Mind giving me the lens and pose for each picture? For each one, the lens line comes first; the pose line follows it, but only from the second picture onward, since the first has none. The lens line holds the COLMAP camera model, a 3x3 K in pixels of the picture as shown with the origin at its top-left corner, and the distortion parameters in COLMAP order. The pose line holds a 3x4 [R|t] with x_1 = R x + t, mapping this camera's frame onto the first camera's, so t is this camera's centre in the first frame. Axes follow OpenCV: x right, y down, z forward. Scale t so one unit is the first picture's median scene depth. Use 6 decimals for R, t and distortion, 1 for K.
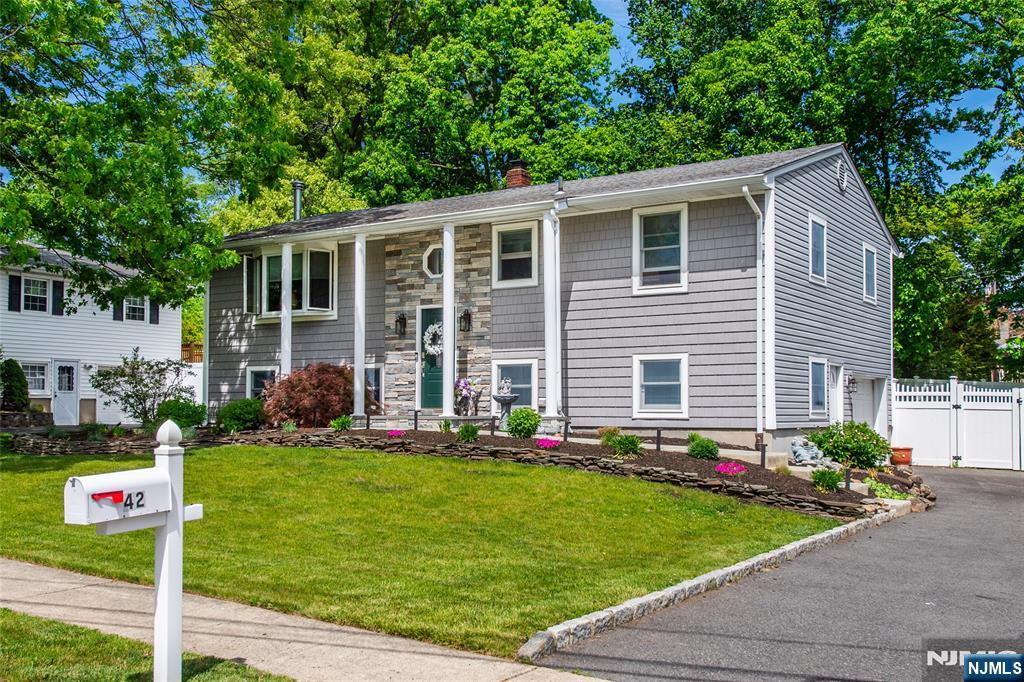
lens RADIAL K [[1024.0, 0, 512.0], [0, 1024.0, 341.0], [0, 0, 1]] dist [0.060791, 0.000110]
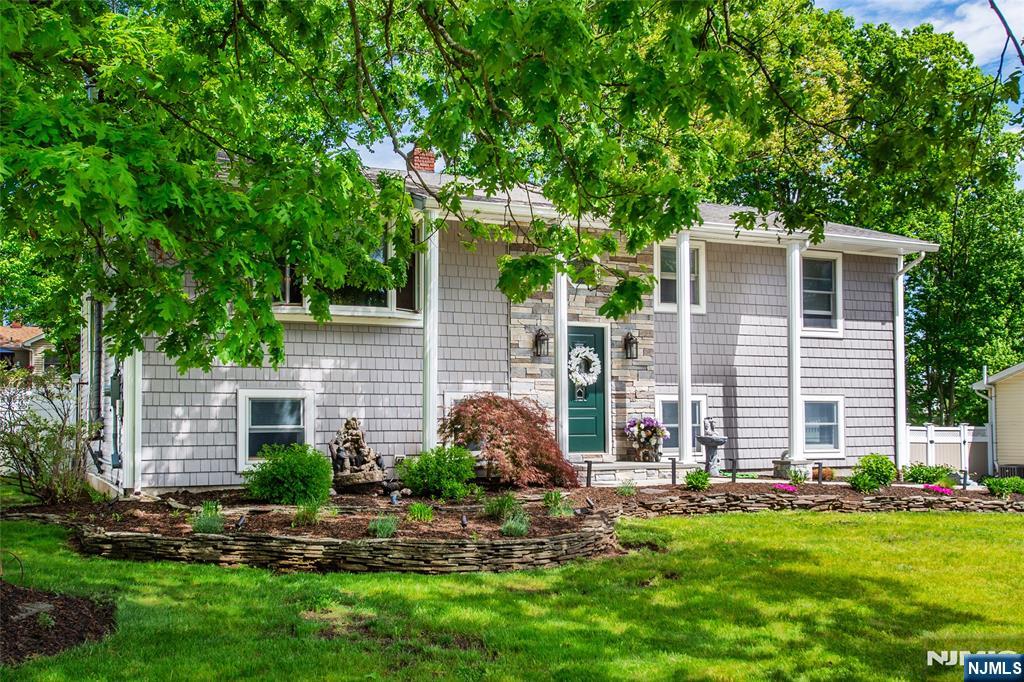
lens RADIAL K [[1024.0, 0, 512.0], [0, 1024.0, 341.0], [0, 0, 1]] dist [0.060791, 0.000110]
pose [[0.510290, 0.063303, 0.857670, -0.883383], [-0.050358, 0.997776, -0.043682, 0.018616], [-0.858527, -0.020900, 0.512343, 0.724189]]
